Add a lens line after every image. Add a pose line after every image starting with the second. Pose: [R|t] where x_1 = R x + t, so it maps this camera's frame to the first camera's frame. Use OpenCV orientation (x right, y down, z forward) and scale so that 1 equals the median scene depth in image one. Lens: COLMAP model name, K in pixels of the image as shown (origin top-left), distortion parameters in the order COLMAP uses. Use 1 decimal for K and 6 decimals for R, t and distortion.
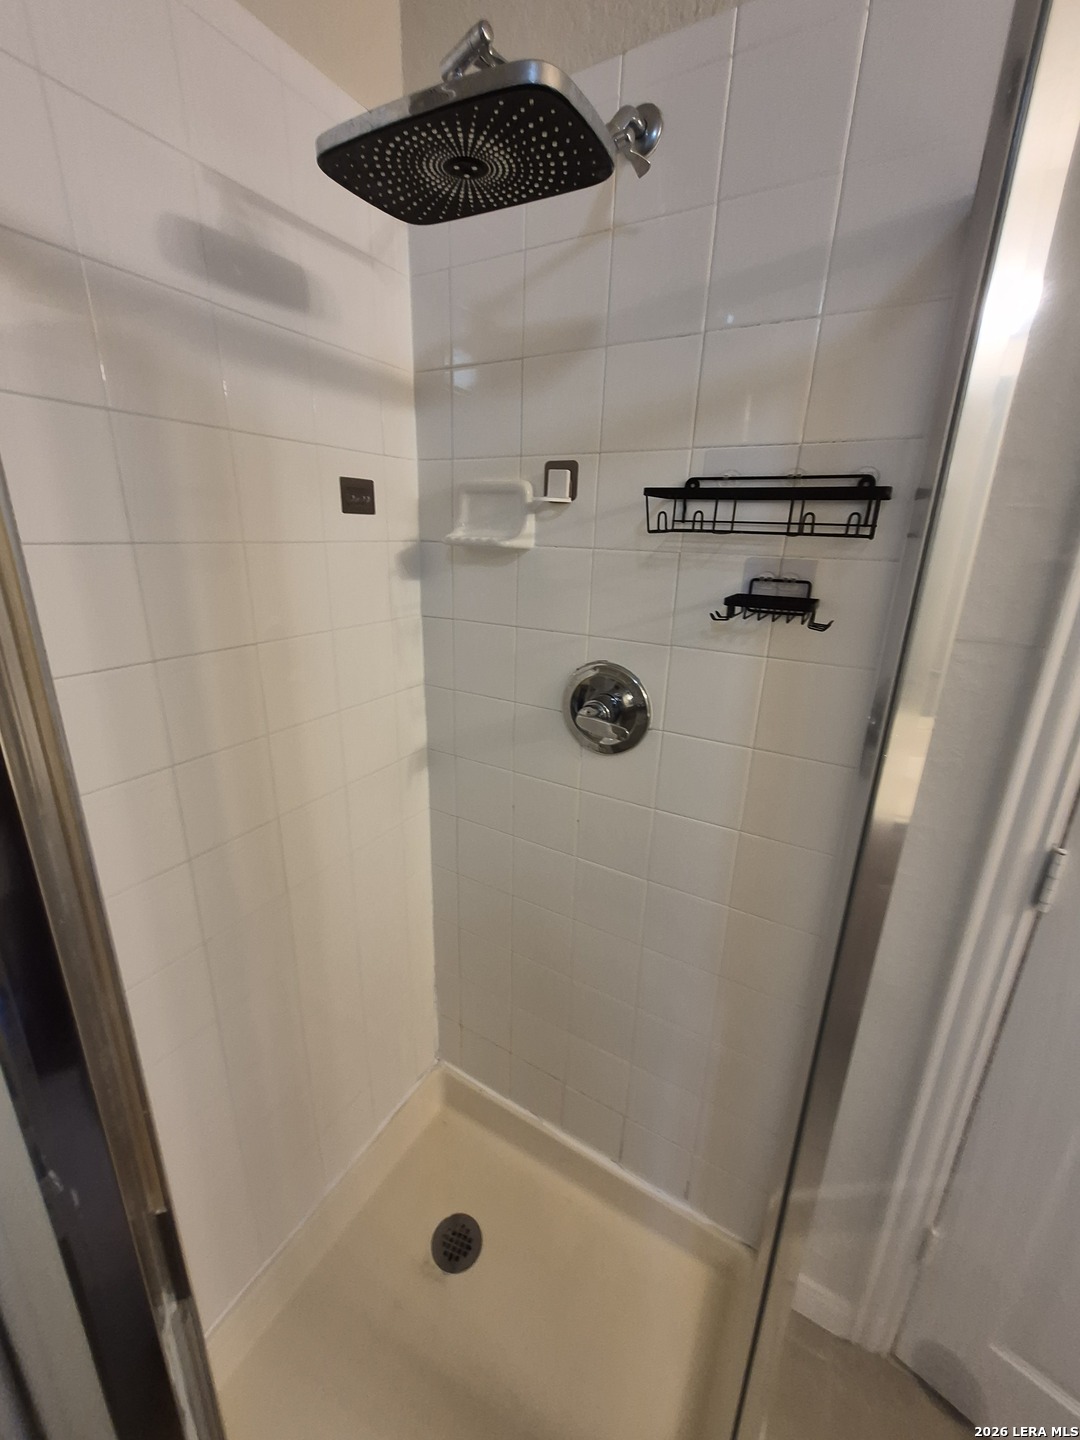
lens RADIAL K [[567.1, 0, 536.8], [0, 567.1, 711.0], [0, 0, 1]] dist [0.009594, -0.000149]
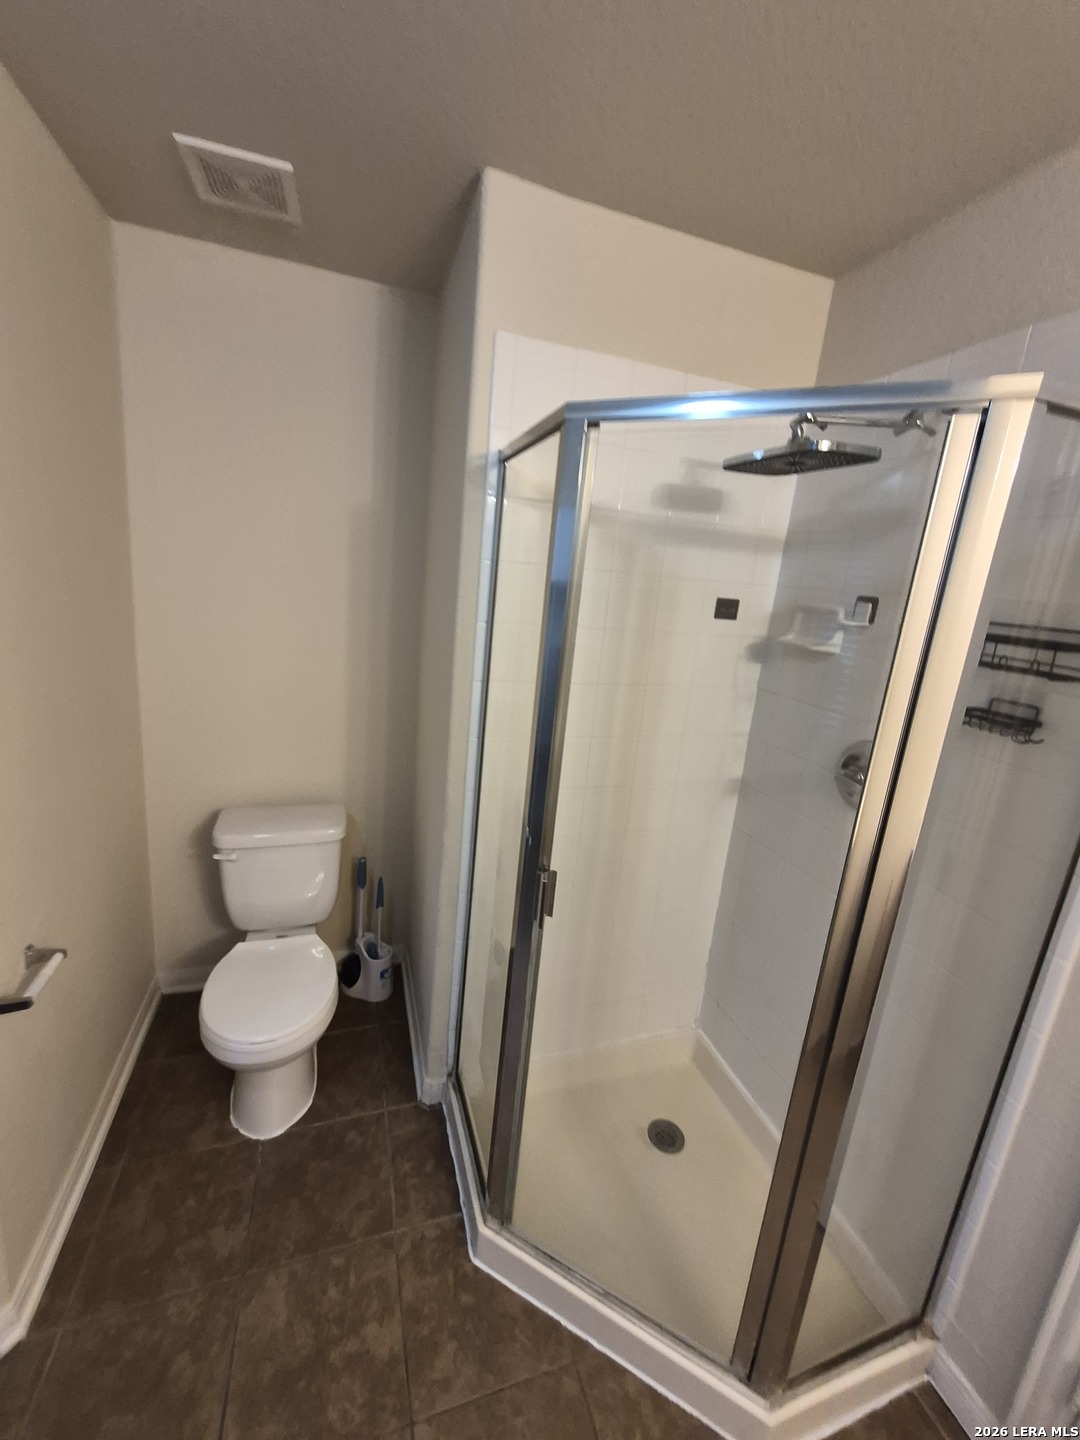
lens RADIAL K [[567.1, 0, 536.8], [0, 567.1, 711.0], [0, 0, 1]] dist [0.009594, -0.000149]
pose [[0.743722, 0.190822, -0.640675, 0.365083], [-0.268546, 0.962944, -0.024932, 0.085326], [0.612176, 0.190594, 0.767407, -0.505056]]
